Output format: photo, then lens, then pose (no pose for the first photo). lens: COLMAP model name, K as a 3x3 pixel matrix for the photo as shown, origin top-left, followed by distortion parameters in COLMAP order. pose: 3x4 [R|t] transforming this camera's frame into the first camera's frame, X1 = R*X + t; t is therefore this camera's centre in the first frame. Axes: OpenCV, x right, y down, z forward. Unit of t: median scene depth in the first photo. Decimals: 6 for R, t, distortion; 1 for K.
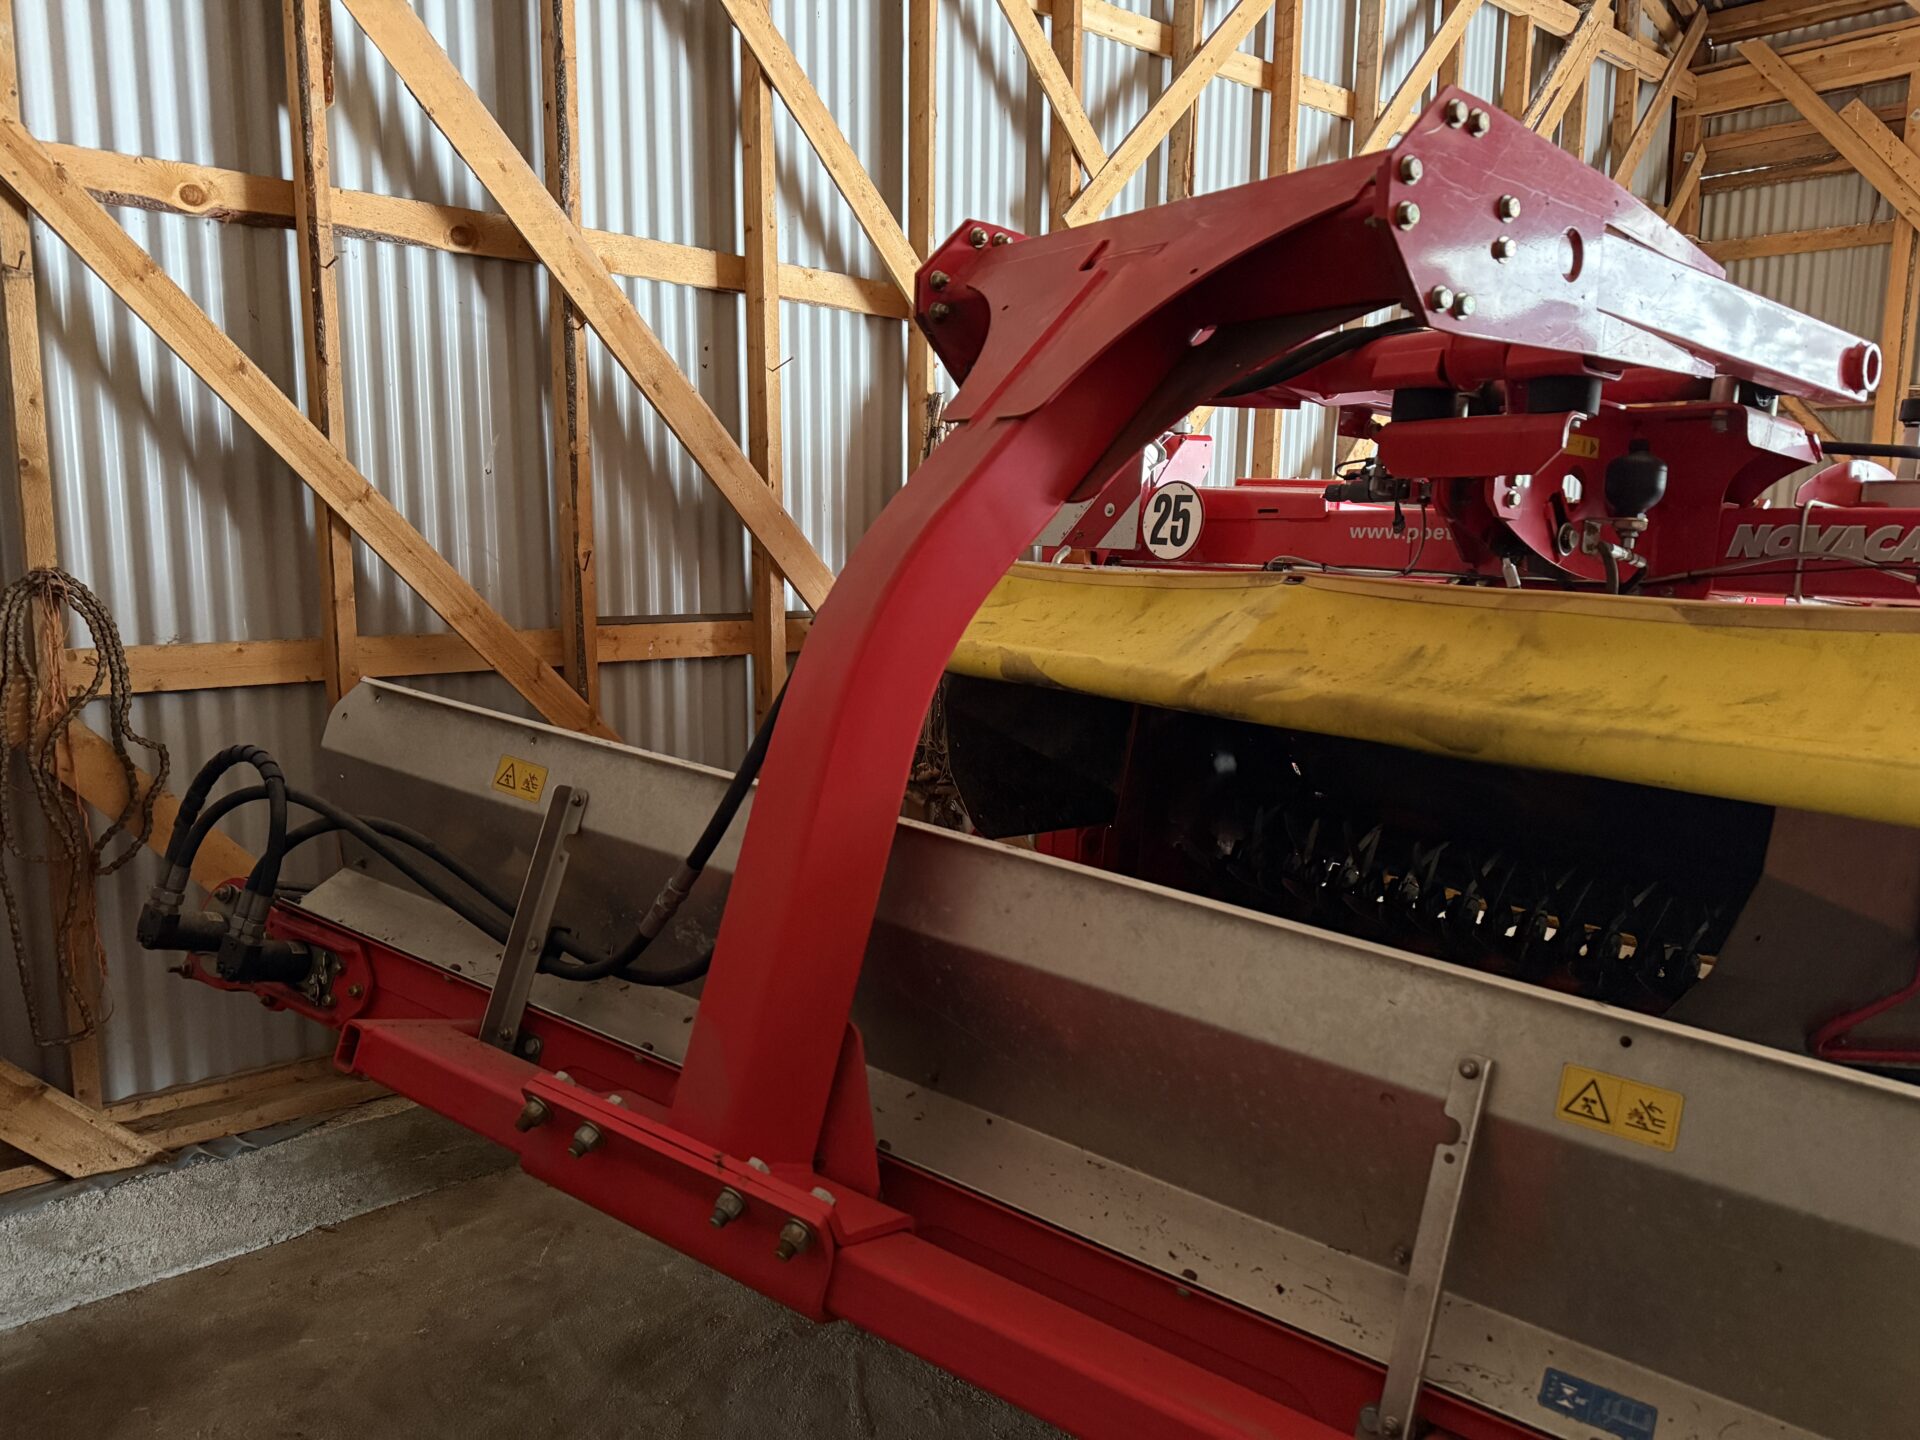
lens RADIAL K [[1293.9, 0, 919.1], [0, 1293.9, 765.2], [0, 0, 1]] dist [0.026990, -0.028469]
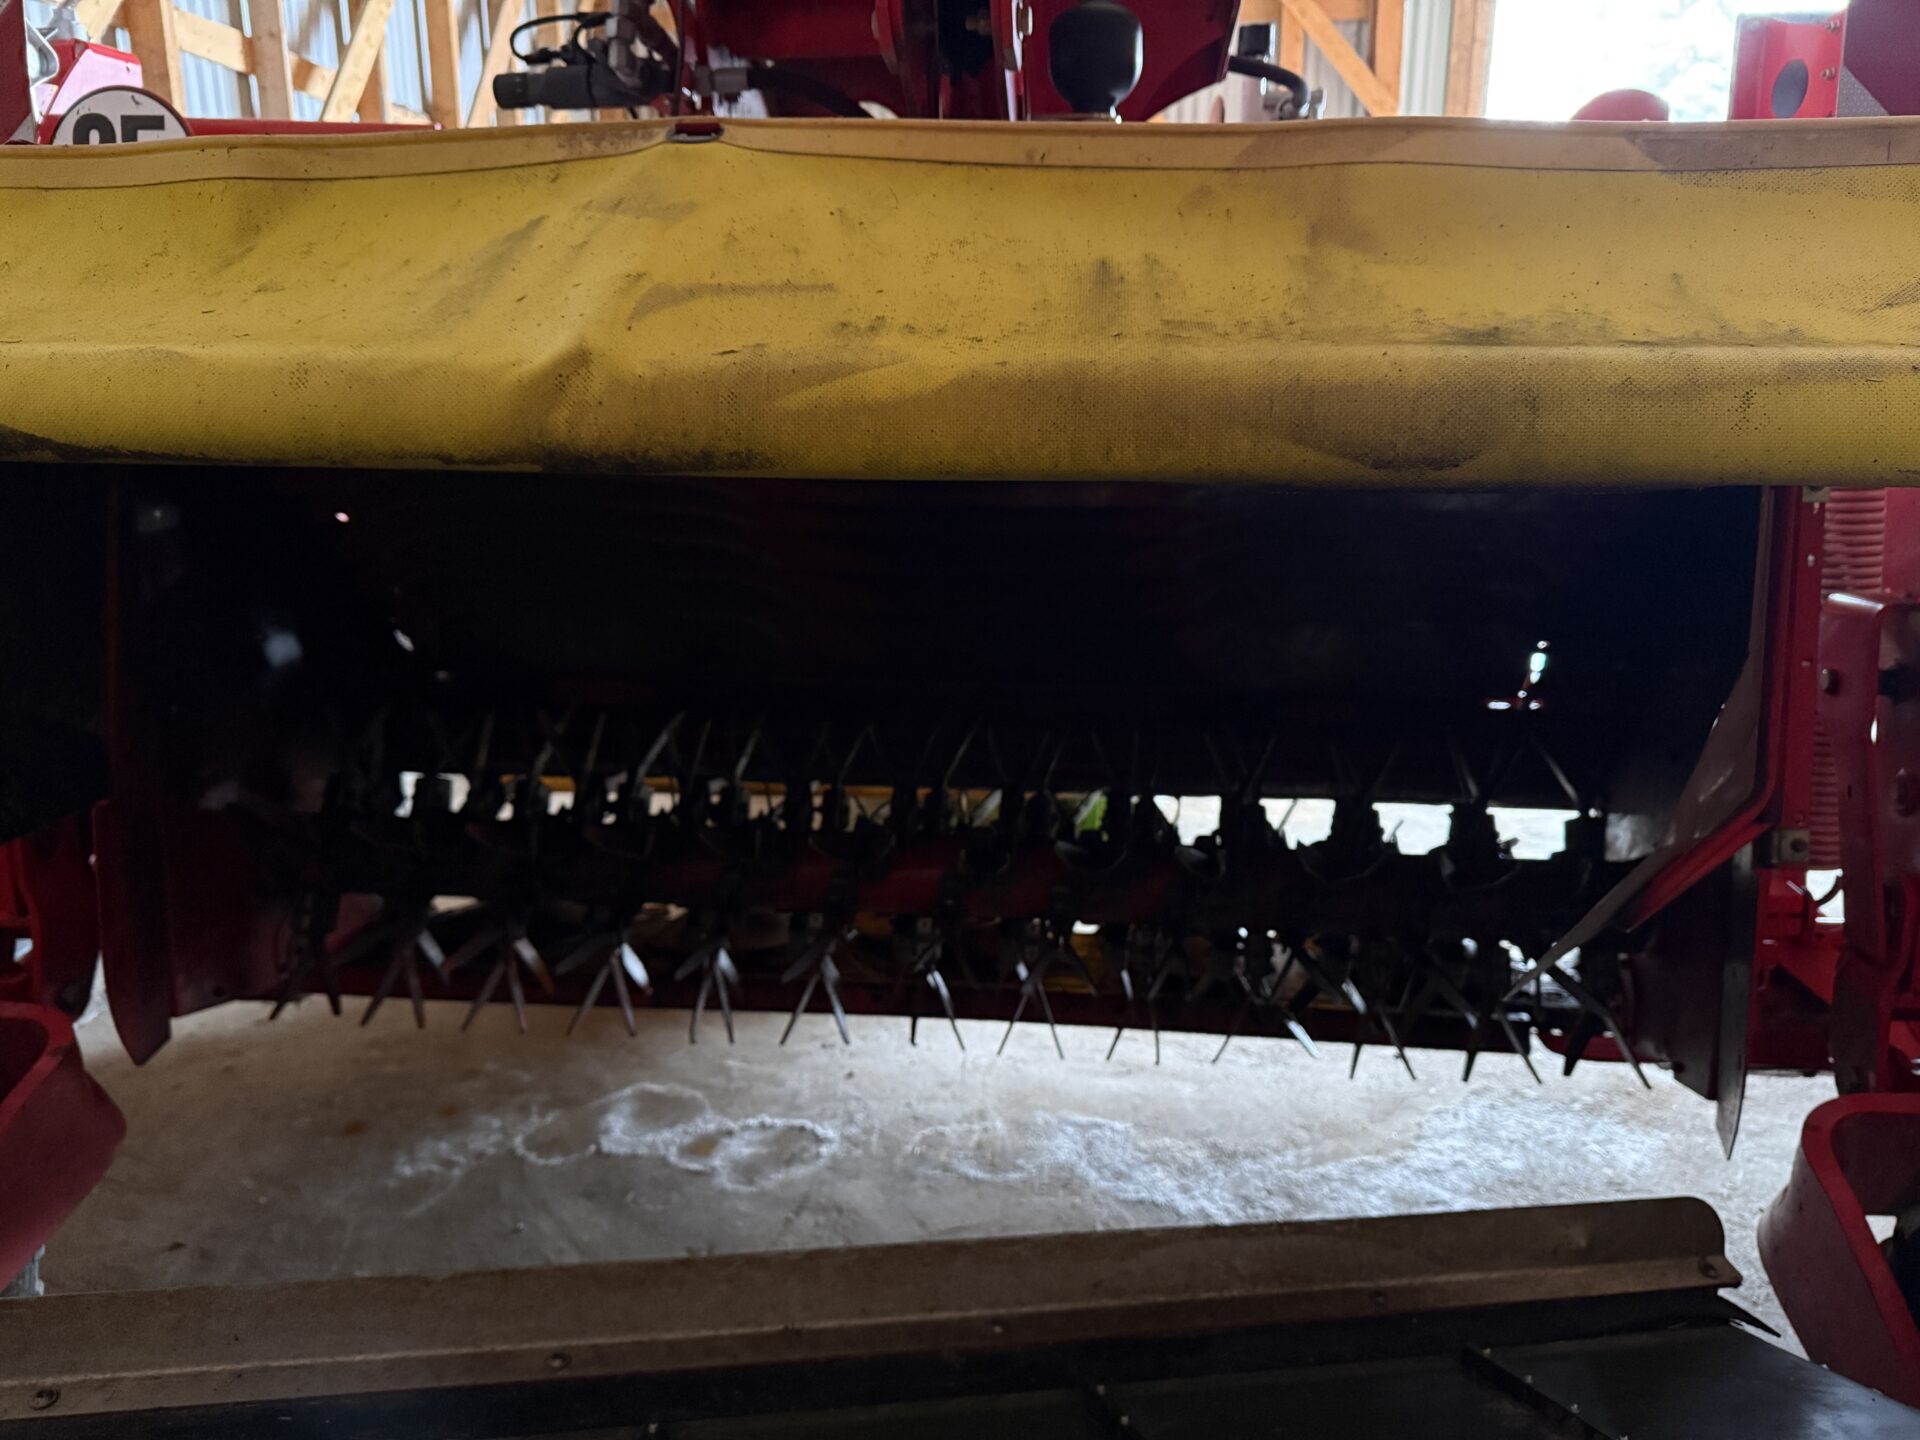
lens RADIAL K [[1388.3, 0, 952.3], [0, 1388.3, 720.2], [0, 0, 1]] dist [0.035914, -0.053295]
pose [[0.690623, -0.176810, 0.701269, 0.006560], [0.137739, 0.984063, 0.112463, -0.001501], [-0.709978, 0.018923, 0.703970, 0.413764]]
